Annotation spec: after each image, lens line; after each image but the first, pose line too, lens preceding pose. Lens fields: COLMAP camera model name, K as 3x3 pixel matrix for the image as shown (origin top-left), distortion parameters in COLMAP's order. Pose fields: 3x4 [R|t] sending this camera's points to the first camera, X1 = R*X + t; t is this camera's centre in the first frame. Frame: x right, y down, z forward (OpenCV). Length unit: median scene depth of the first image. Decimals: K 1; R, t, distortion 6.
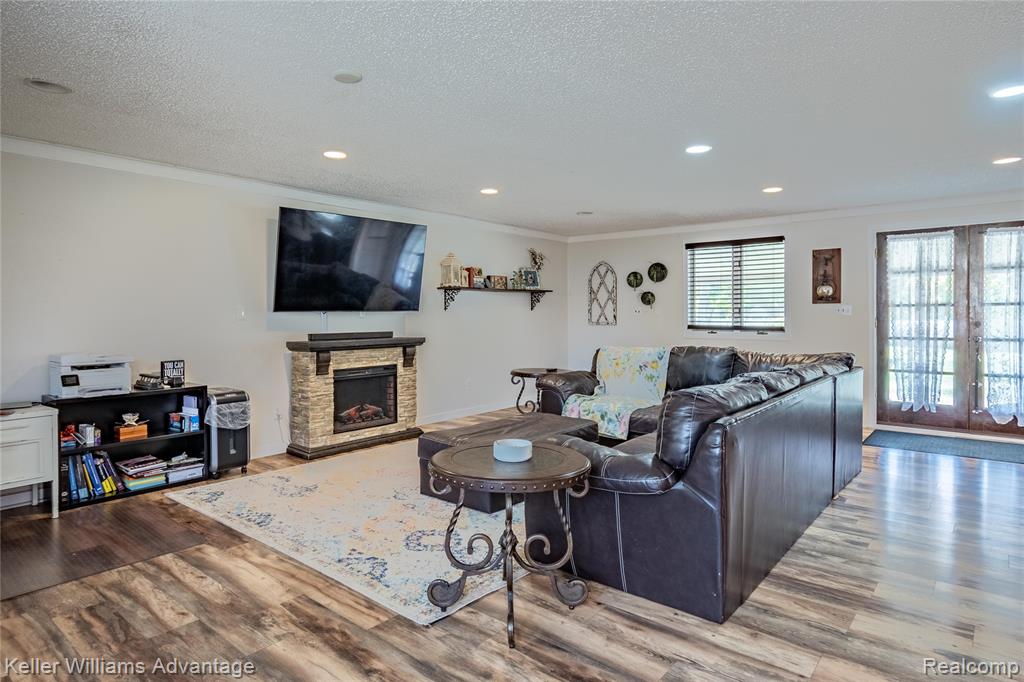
lens RADIAL K [[587.6, 0, 489.9], [0, 587.6, 321.9], [0, 0, 1]] dist [-0.000741, -0.000421]
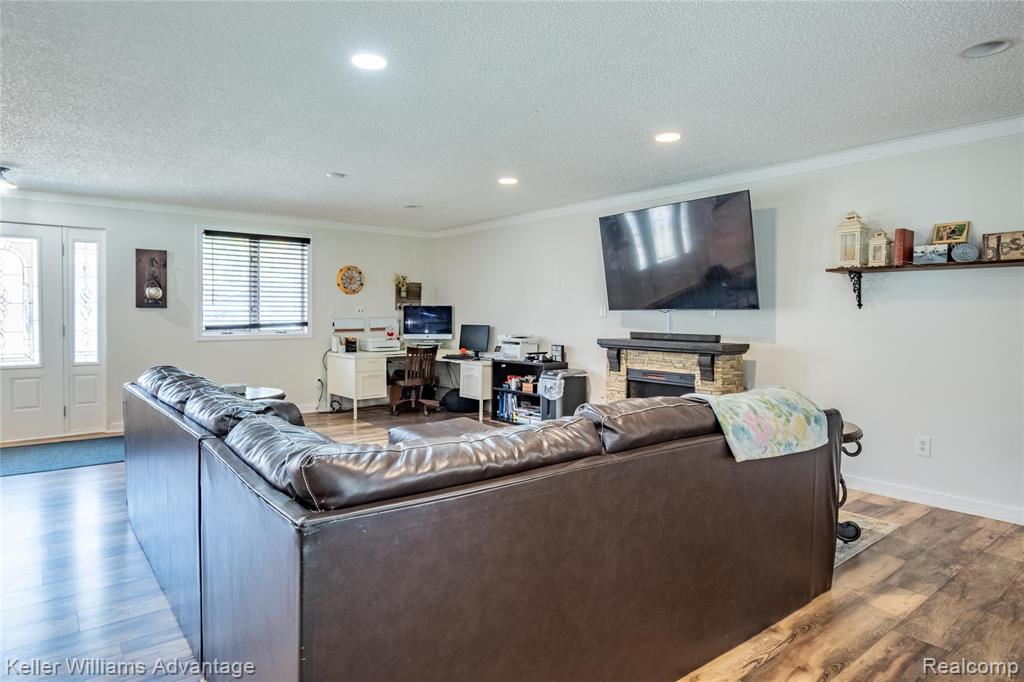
lens RADIAL K [[587.6, 0, 489.9], [0, 587.6, 321.9], [0, 0, 1]] dist [-0.000741, -0.000421]
pose [[-0.194136, 0.020172, -0.980767, 0.688838], [-0.014629, 0.999618, 0.023456, -0.015954], [0.980865, 0.018902, -0.193767, 0.873774]]
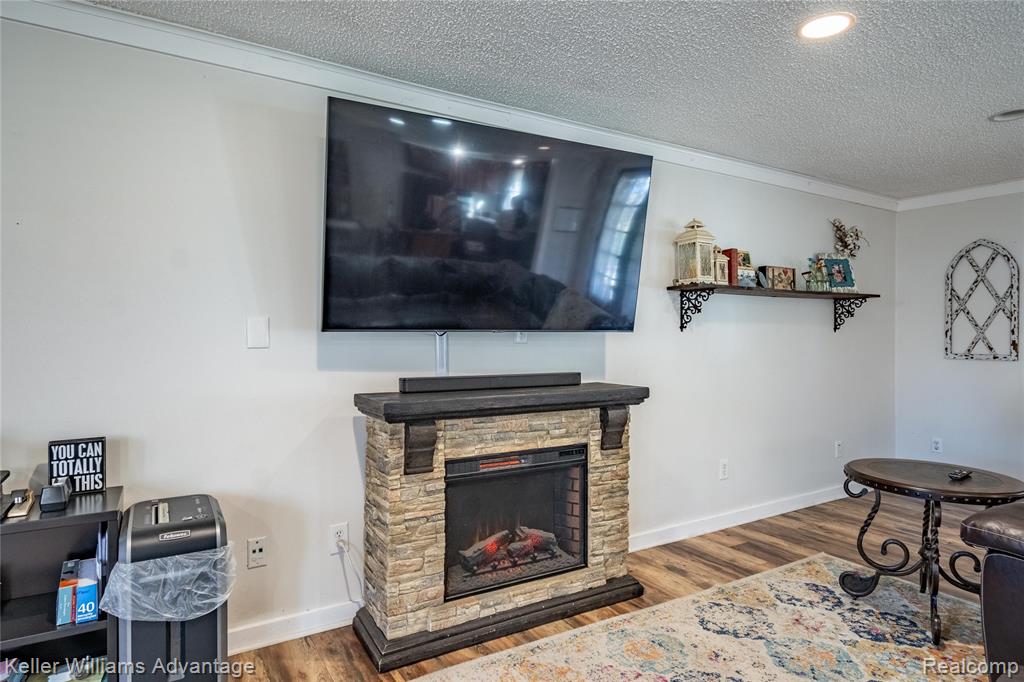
lens RADIAL K [[581.5, 0, 512.0], [0, 581.5, 341.0], [0, 0, 1]] dist [0.005237, 0.001600]
pose [[0.954924, 0.010085, -0.296678, -0.078130], [-0.010962, 0.999939, -0.001292, -0.008999], [0.296647, 0.004486, 0.954977, 0.533173]]
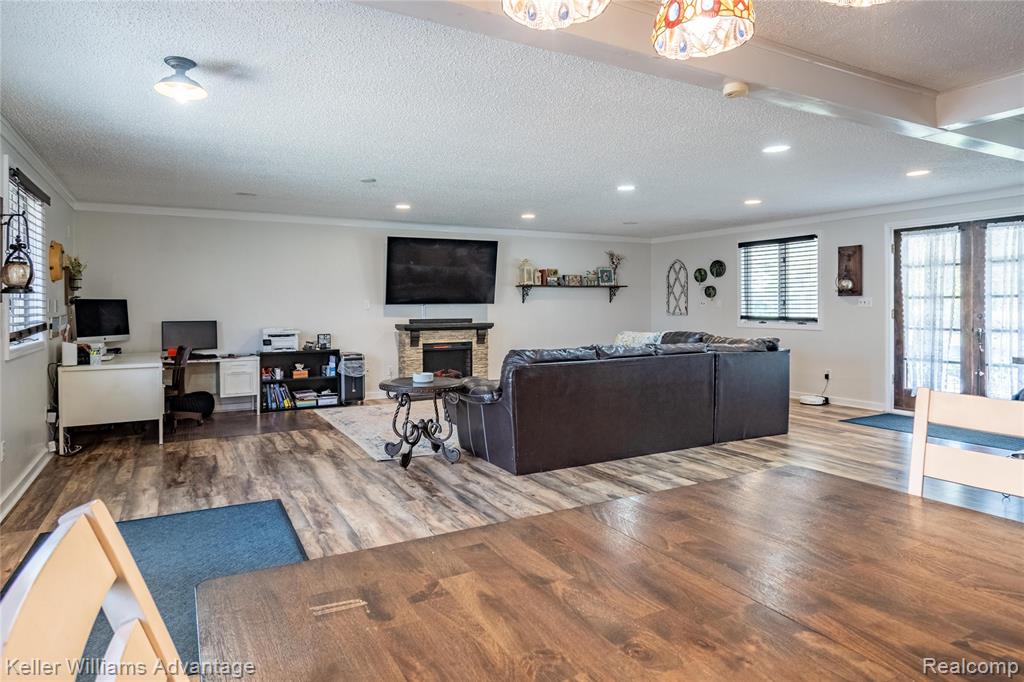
lens RADIAL K [[601.7, 0, 483.7], [0, 601.7, 313.7], [0, 0, 1]] dist [-0.000483, -0.000190]
pose [[0.924718, 0.004902, -0.380620, 0.411891], [-0.004597, 0.999988, 0.001711, 0.002592], [0.380624, 0.000167, 0.924730, -0.315732]]
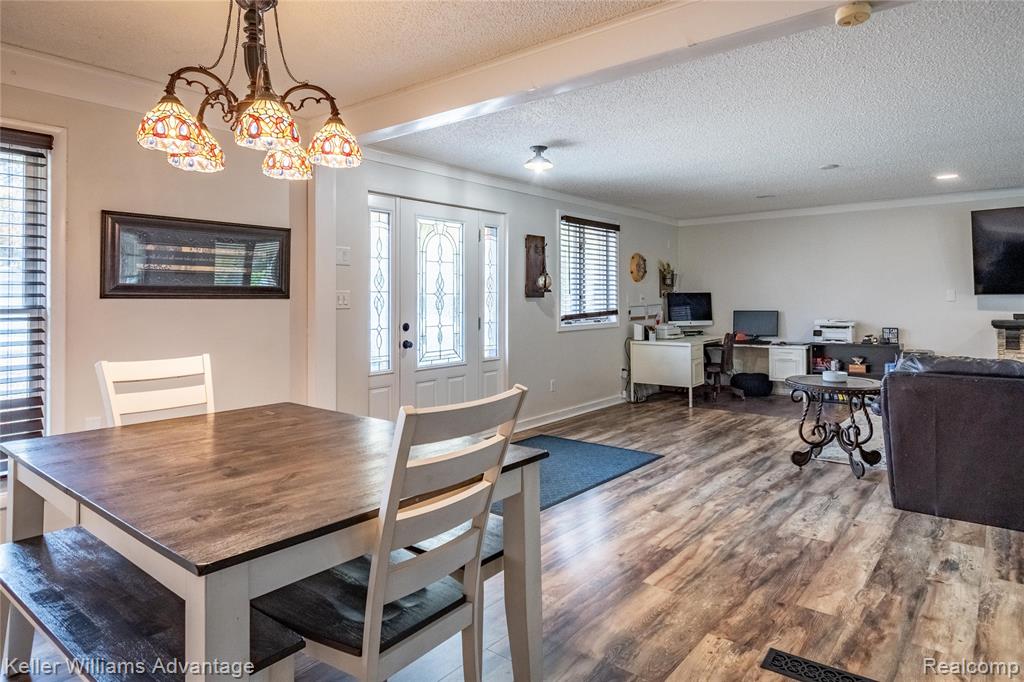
lens RADIAL K [[593.1, 0, 517.2], [0, 593.1, 315.6], [0, 0, 1]] dist [0.002522, 0.000391]
pose [[0.021933, 0.034145, -0.999176, 0.766626], [-0.003983, 0.999412, 0.034066, -0.011108], [0.999752, 0.003233, 0.022056, -0.000520]]
